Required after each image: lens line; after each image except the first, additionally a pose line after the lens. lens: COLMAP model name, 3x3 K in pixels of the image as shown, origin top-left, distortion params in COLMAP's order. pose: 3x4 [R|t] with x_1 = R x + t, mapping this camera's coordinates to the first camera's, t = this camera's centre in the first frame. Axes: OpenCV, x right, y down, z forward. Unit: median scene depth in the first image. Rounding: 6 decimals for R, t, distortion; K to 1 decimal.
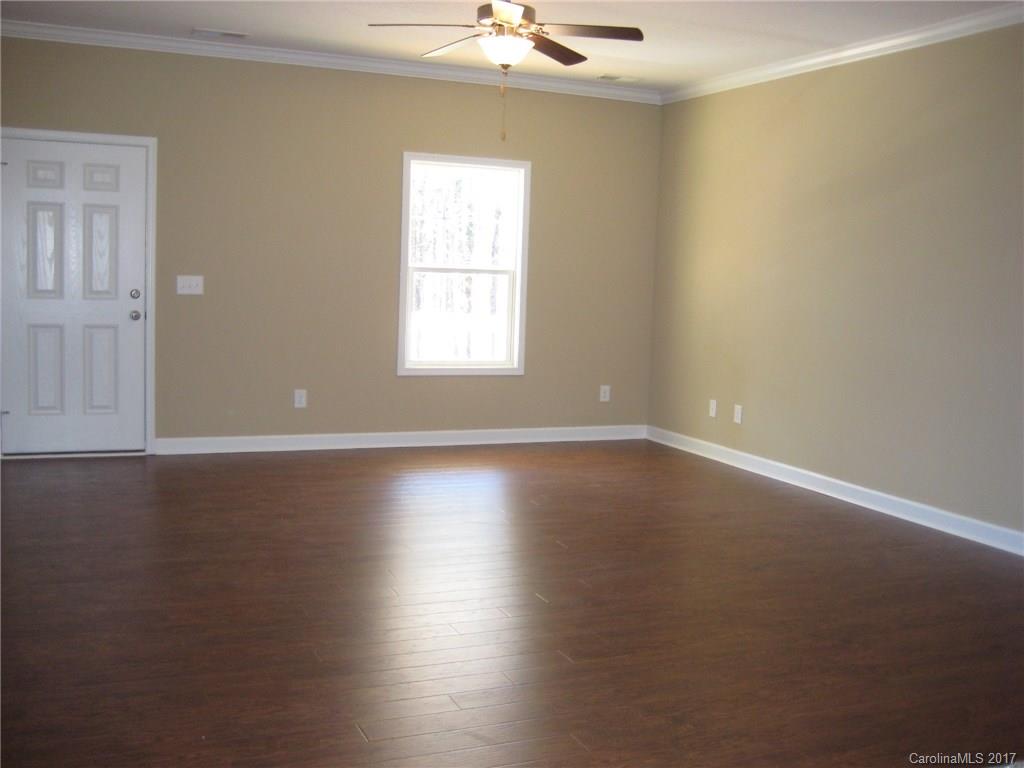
lens RADIAL K [[1067.9, 0, 511.8], [0, 1067.9, 391.7], [0, 0, 1]] dist [-0.098215, 0.000000]
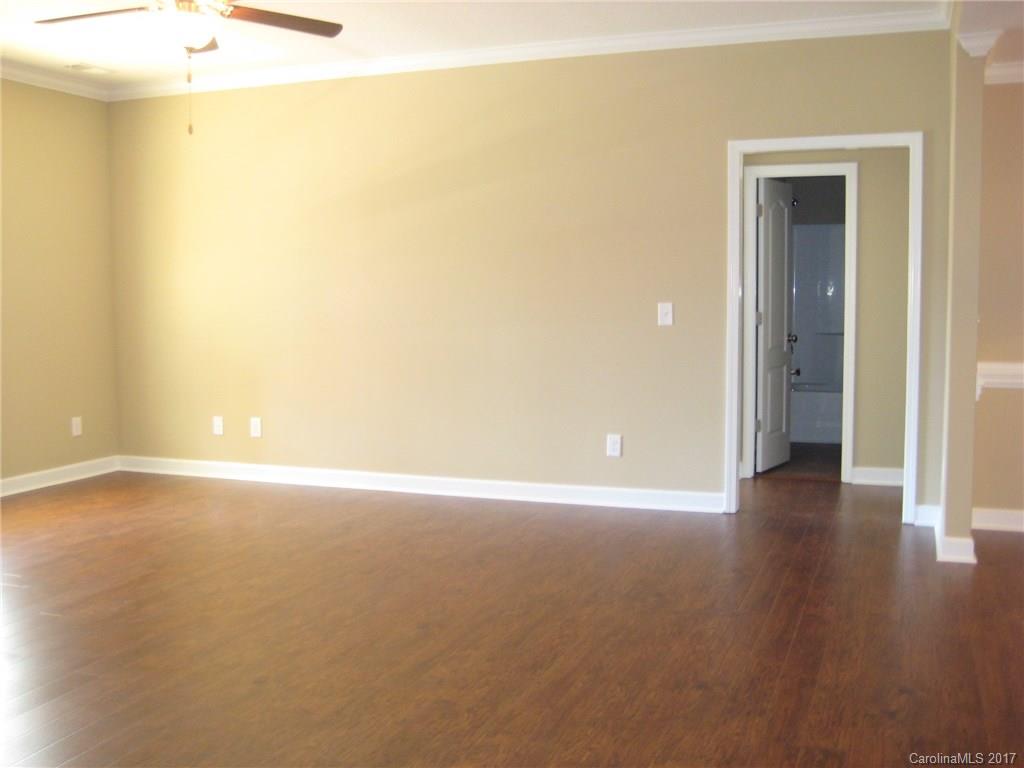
lens RADIAL K [[1067.9, 0, 512.0], [0, 1067.9, 383.4], [0, 0, 1]] dist [-0.098215, 0.000000]
pose [[0.699398, -0.103180, 0.707245, -0.296897], [0.113878, 0.992971, 0.032250, -0.022527], [-0.705602, 0.057984, 0.706232, 0.149772]]
